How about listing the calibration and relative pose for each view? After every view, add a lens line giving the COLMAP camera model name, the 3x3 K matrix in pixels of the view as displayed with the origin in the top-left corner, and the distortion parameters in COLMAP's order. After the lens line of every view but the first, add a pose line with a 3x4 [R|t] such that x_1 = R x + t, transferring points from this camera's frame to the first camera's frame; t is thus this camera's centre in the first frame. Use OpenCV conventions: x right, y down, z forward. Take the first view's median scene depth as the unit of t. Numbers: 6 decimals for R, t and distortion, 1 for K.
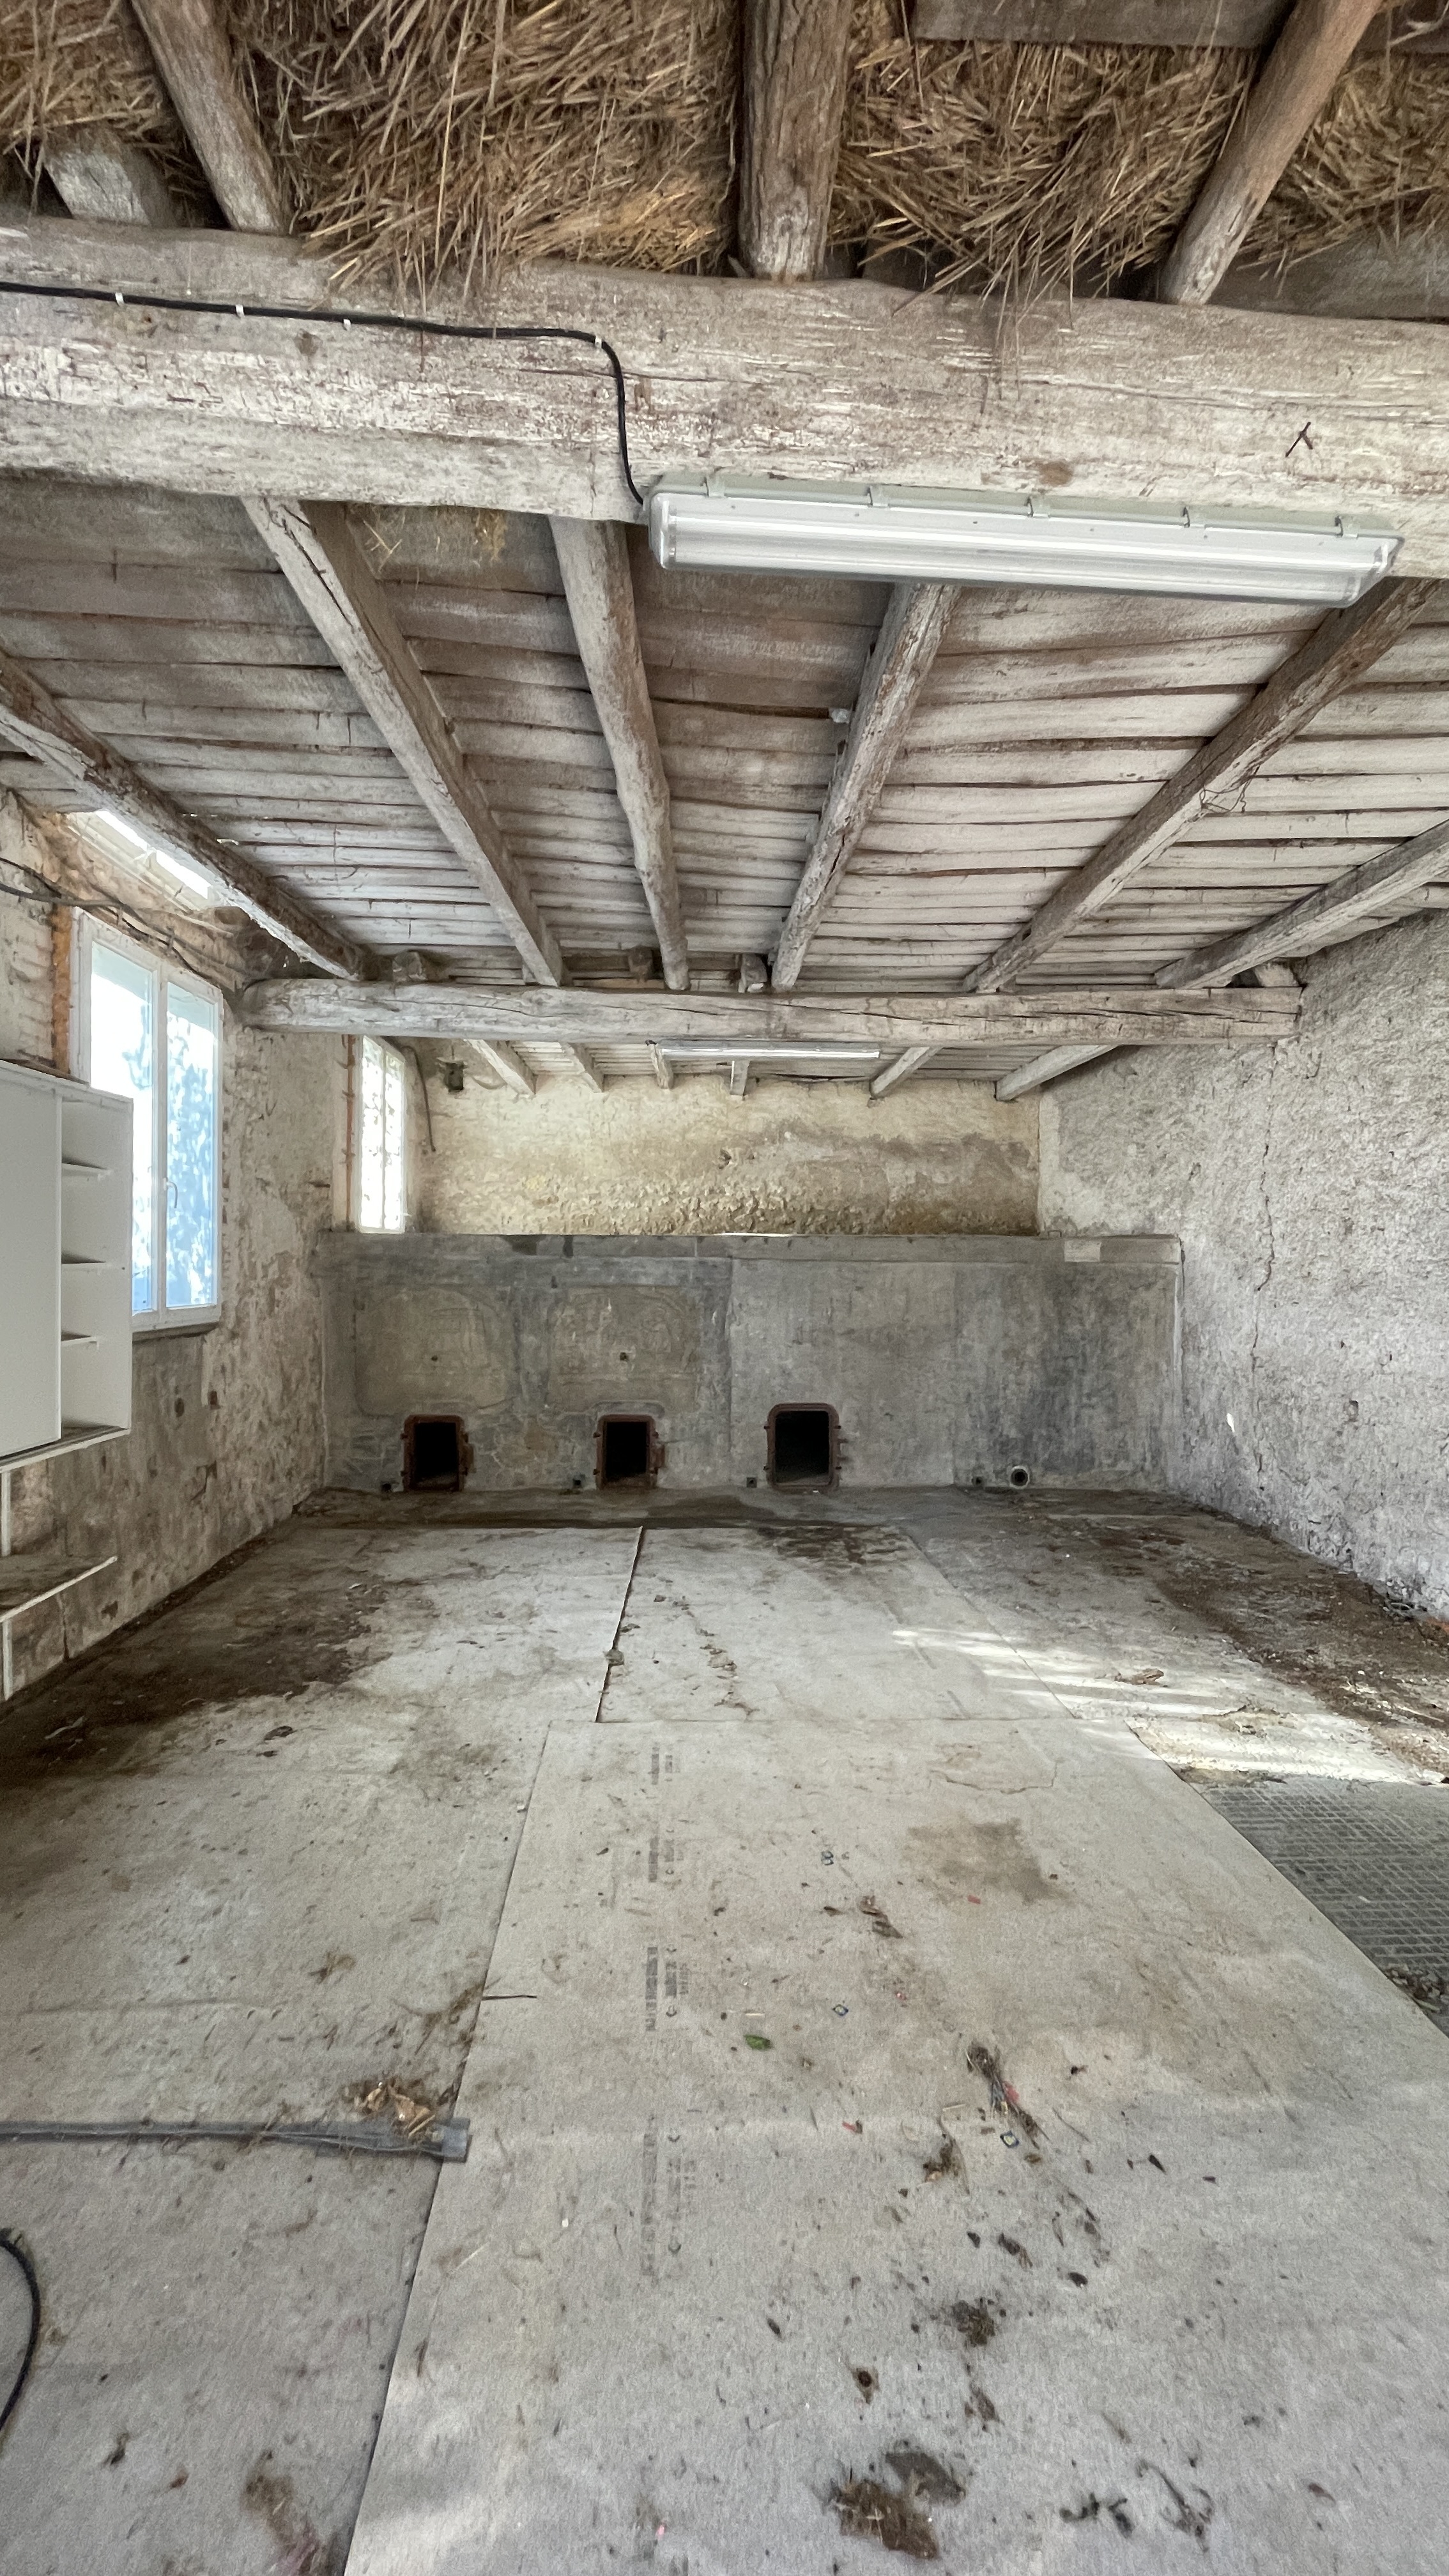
lens RADIAL K [[965.2, 0, 724.5], [0, 965.2, 1288.0], [0, 0, 1]] dist [-0.000362, -0.000061]
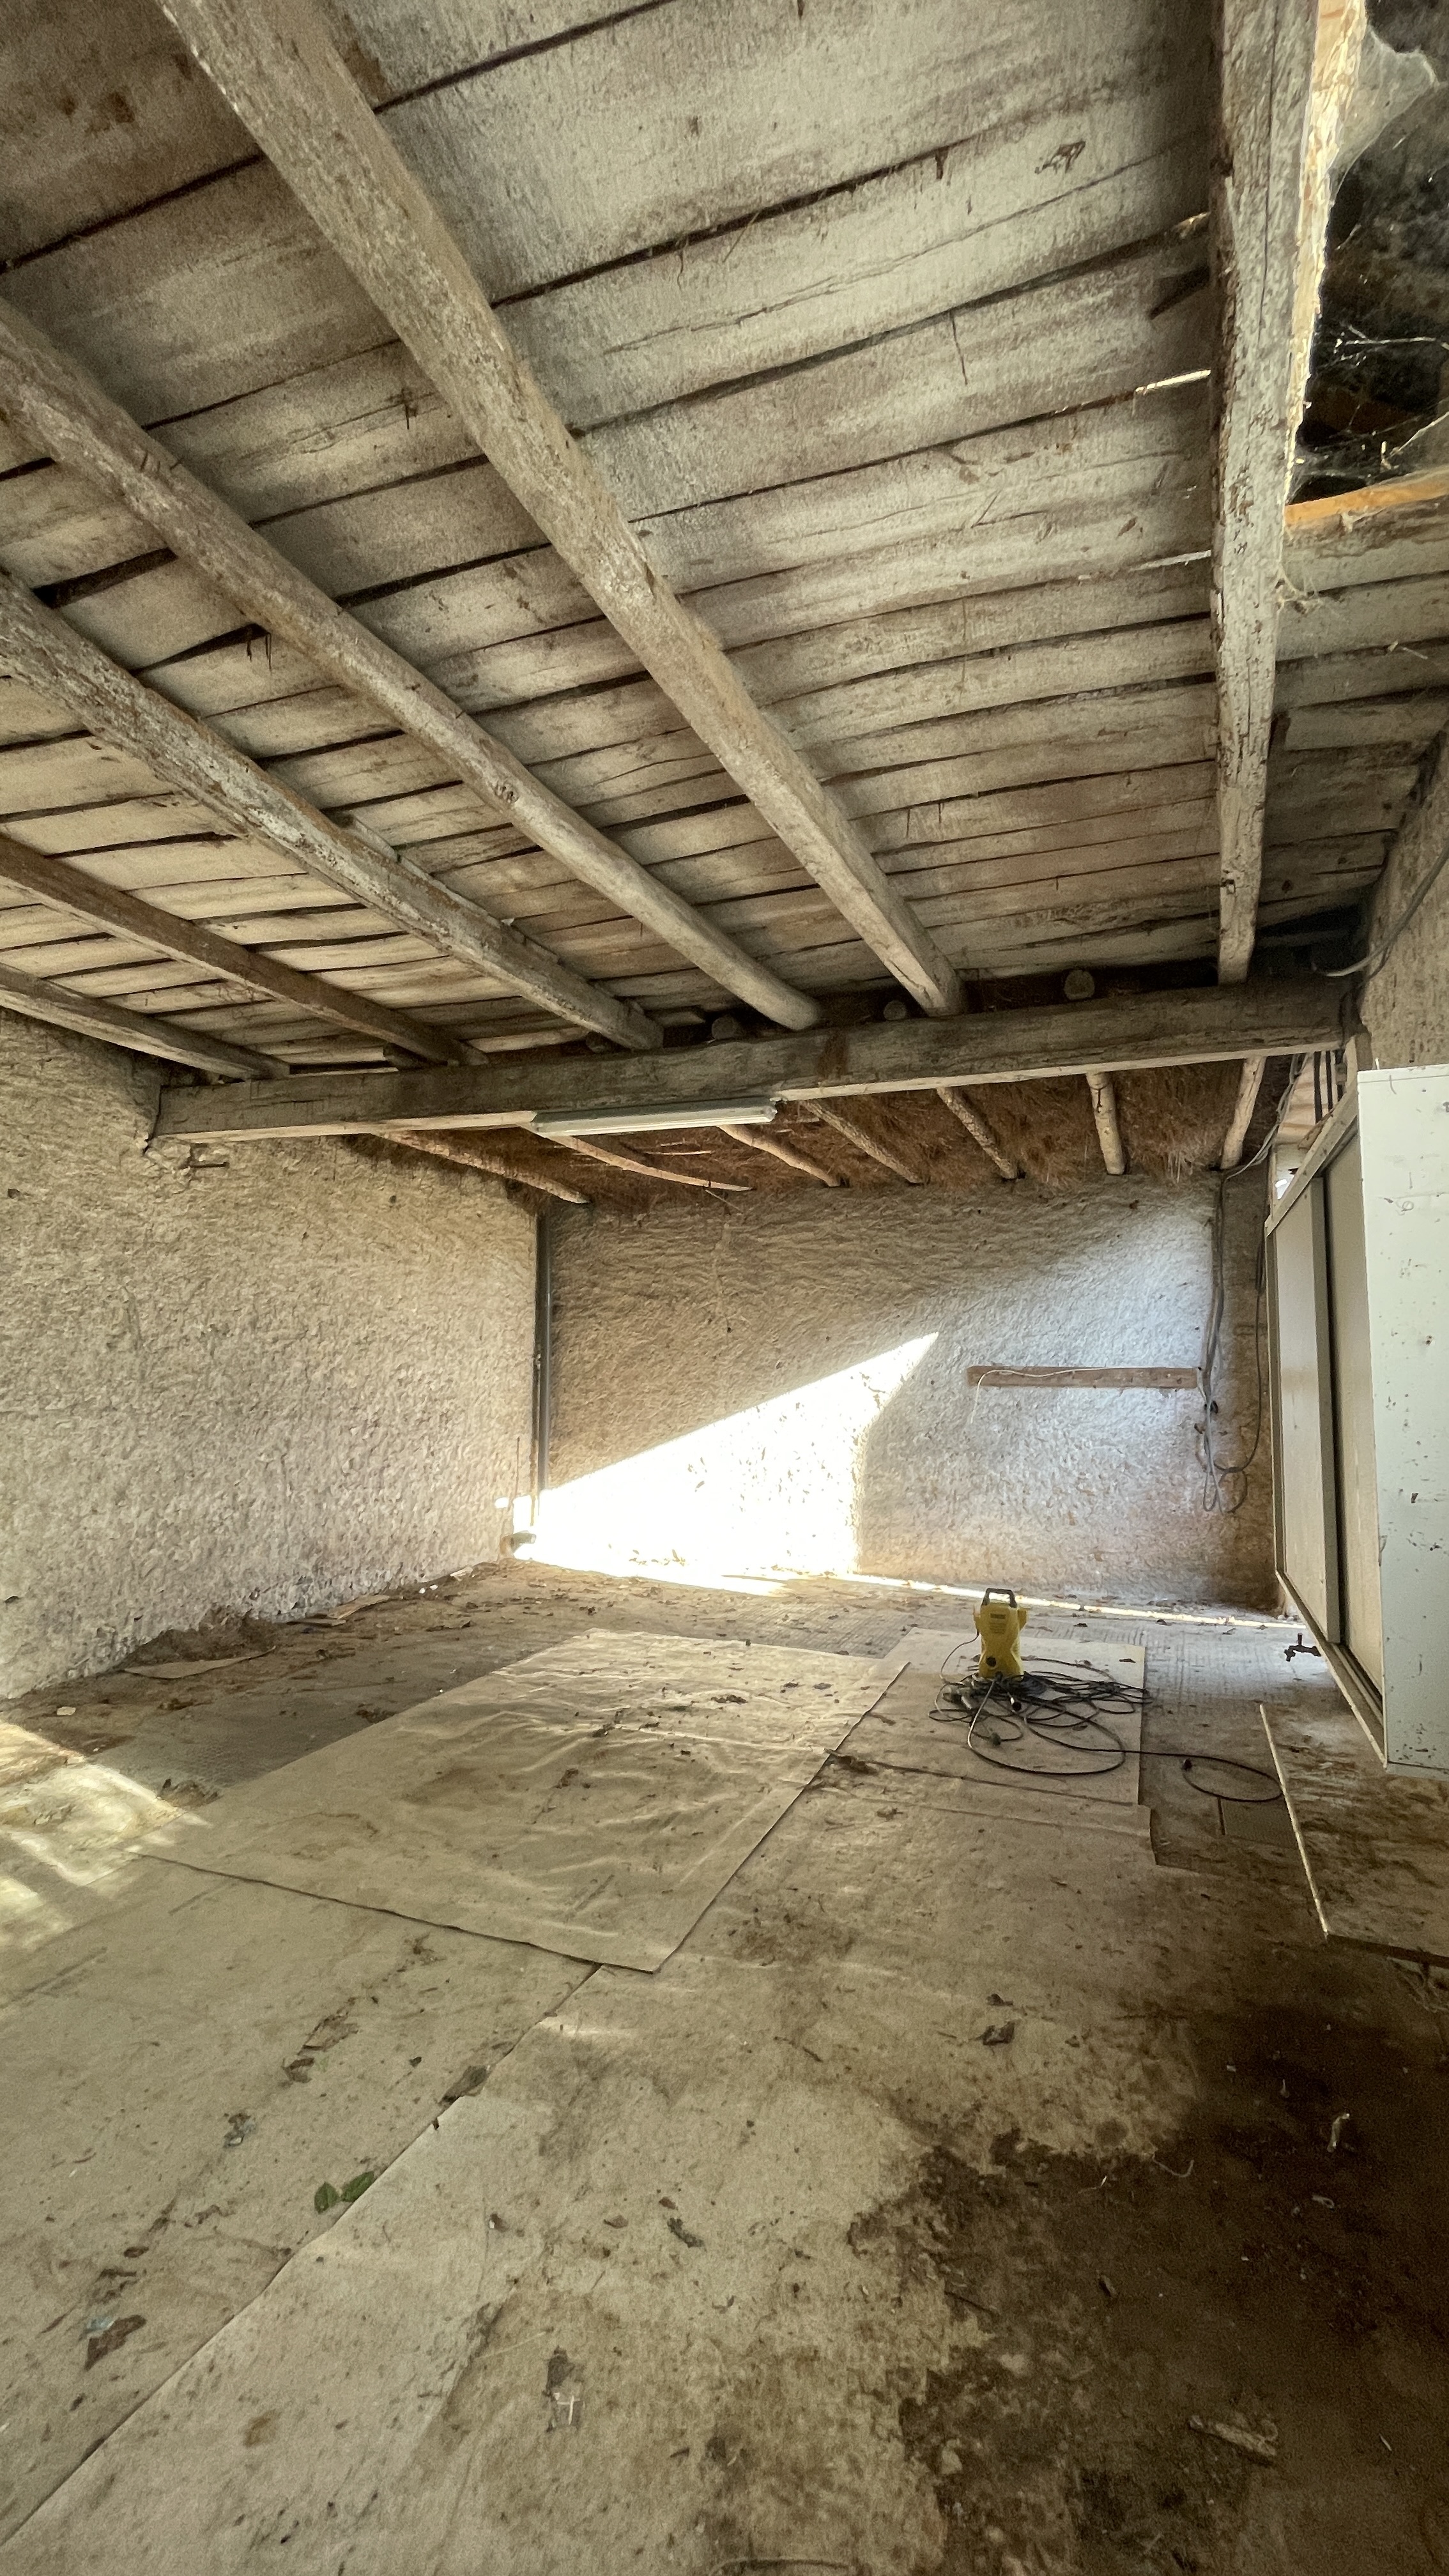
lens RADIAL K [[1043.3, 0, 724.5], [0, 1043.3, 1288.0], [0, 0, 1]] dist [-0.000036, -0.000232]
pose [[-0.894804, 0.008601, 0.446376, -0.577765], [-0.015611, 0.998600, -0.050535, -0.053433], [-0.446186, -0.052187, -0.893417, 1.665981]]
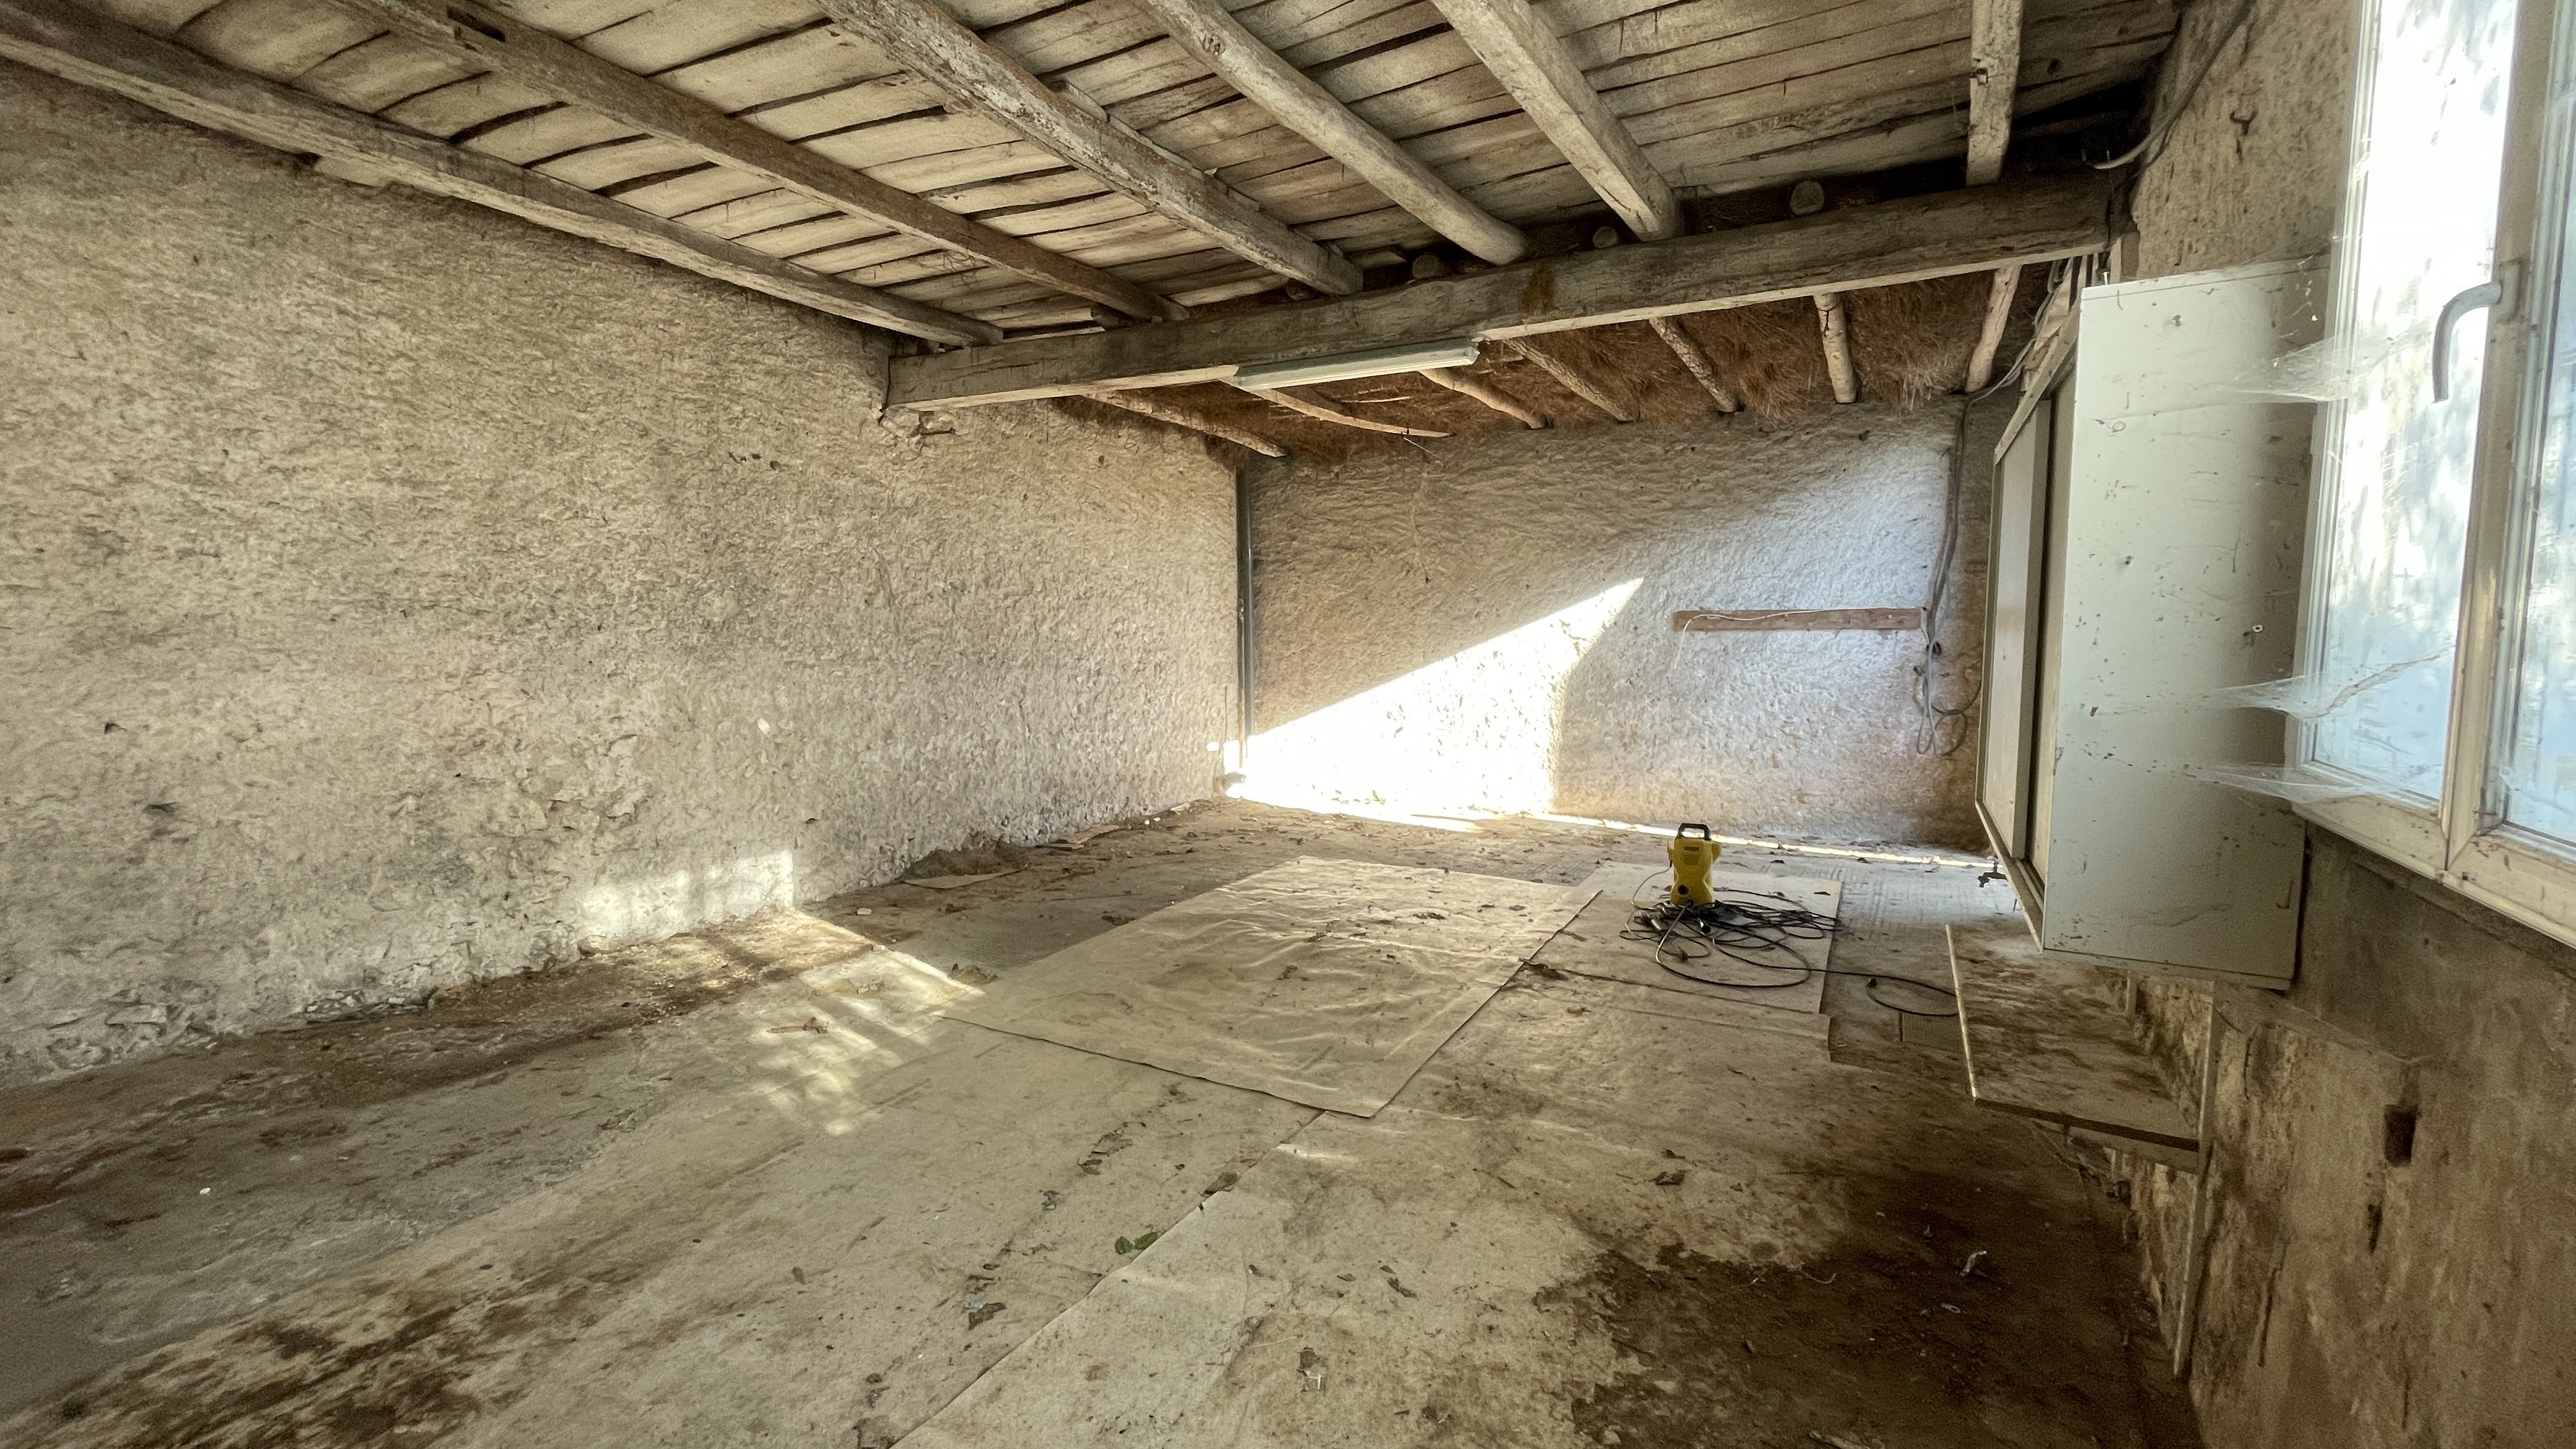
lens RADIAL K [[1043.3, 0, 1270.4], [0, 1043.3, 717.5], [0, 0, 1]] dist [-0.000036, -0.000232]
pose [[-0.823044, -0.064467, 0.564307, -0.606043], [0.002520, 0.993113, 0.117130, -0.042760], [-0.567972, 0.097825, -0.817213, 1.740143]]
